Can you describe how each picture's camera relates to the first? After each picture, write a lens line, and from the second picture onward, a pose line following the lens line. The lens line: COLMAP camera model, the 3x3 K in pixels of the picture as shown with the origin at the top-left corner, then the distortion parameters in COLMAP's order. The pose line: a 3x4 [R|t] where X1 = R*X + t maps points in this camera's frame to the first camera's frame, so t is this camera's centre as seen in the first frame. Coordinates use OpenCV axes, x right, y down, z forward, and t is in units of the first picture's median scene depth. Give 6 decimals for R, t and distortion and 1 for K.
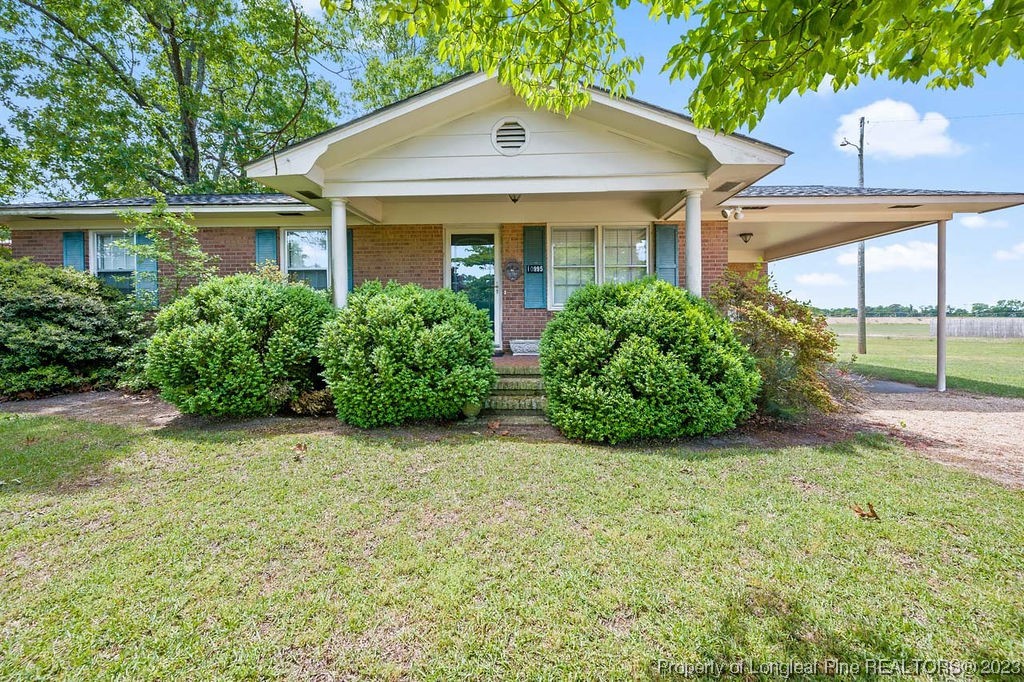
lens RADIAL K [[423.0, 0, 510.5], [0, 423.0, 331.3], [0, 0, 1]] dist [0.000998, 0.000120]
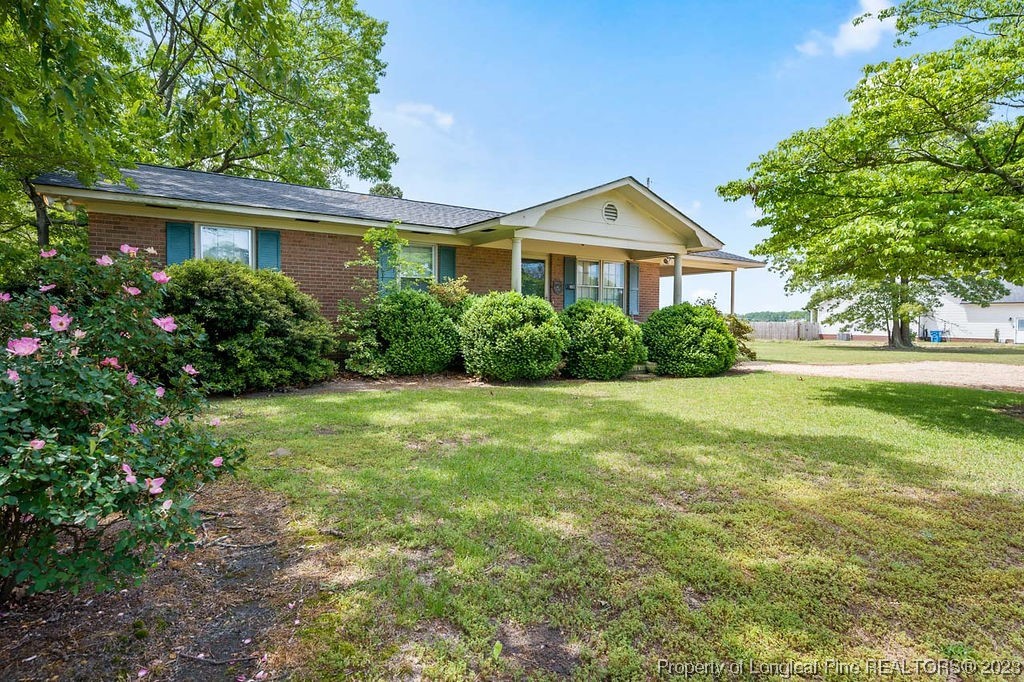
lens RADIAL K [[551.8, 0, 512.5], [0, 551.8, 340.8], [0, 0, 1]] dist [-0.001444, -0.000128]
pose [[0.821915, -0.009124, 0.569537, -1.186136], [0.005562, 0.999953, 0.007993, 0.021455], [-0.569583, -0.003401, 0.821927, -0.446287]]
